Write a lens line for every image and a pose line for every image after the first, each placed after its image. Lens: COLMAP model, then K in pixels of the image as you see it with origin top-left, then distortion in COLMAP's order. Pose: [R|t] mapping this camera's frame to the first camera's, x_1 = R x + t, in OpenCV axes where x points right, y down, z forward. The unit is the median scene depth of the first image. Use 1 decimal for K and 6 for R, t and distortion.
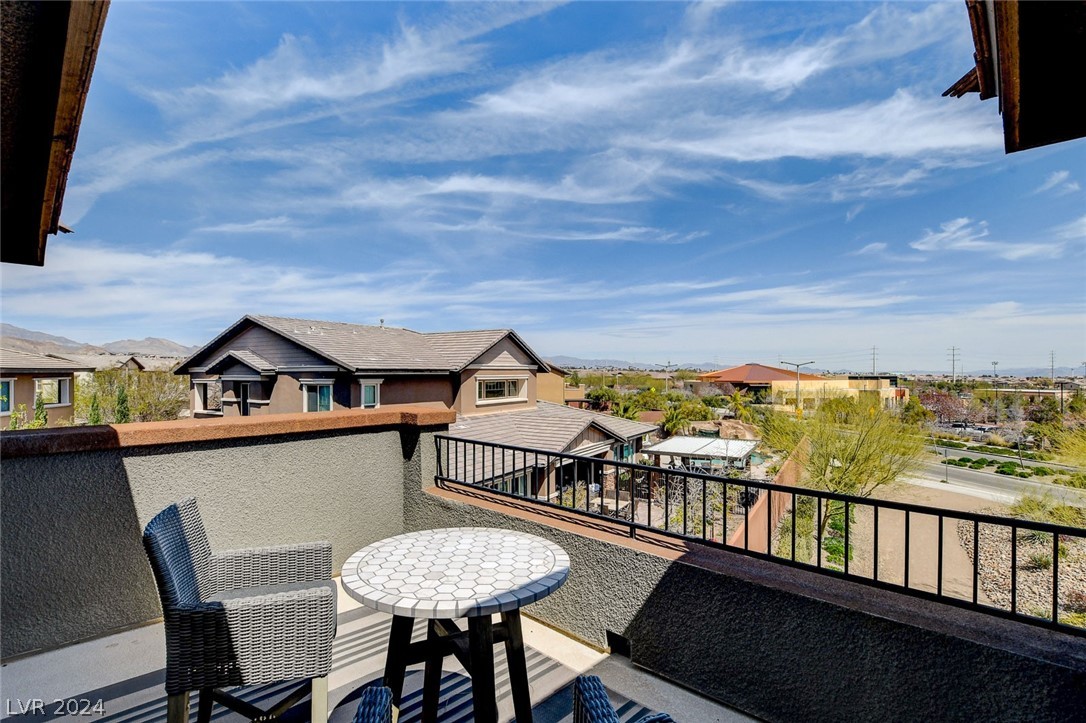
lens RADIAL K [[534.7, 0, 542.0], [0, 534.7, 369.0], [0, 0, 1]] dist [-0.028879, -0.000520]
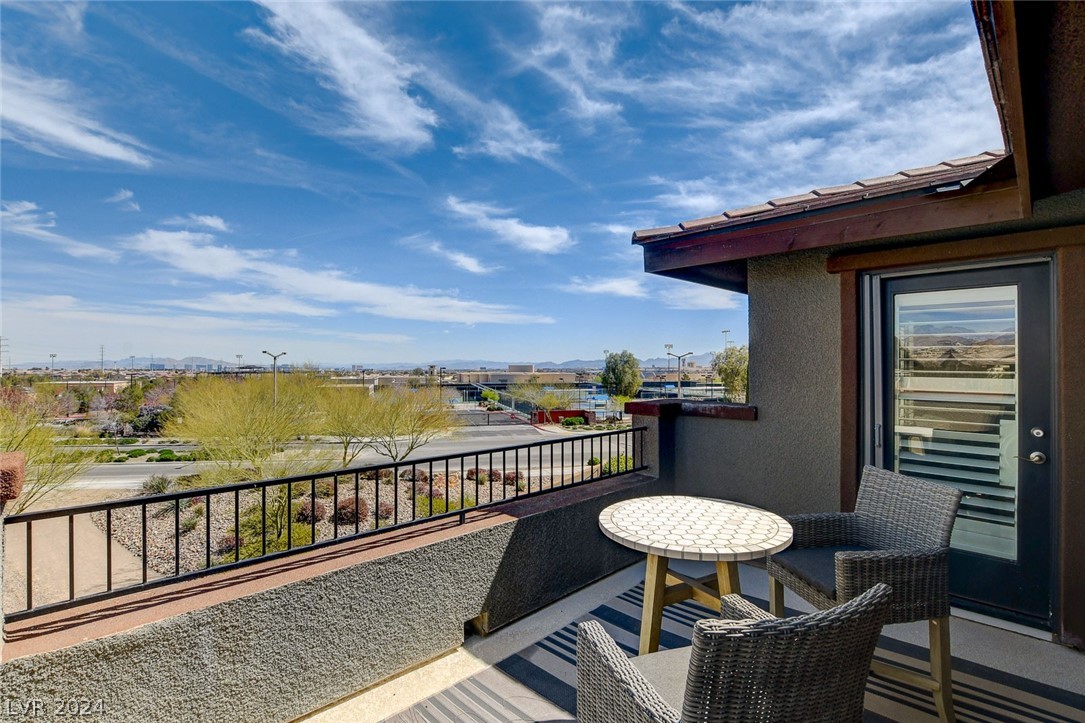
lens RADIAL K [[507.4, 0, 535.6], [0, 507.4, 353.0], [0, 0, 1]] dist [-0.022373, 0.000156]
pose [[0.019800, 0.027011, 0.999439, -0.135429], [-0.008550, 0.999603, -0.026846, 0.001175], [-0.999767, -0.008014, 0.020023, 0.136930]]
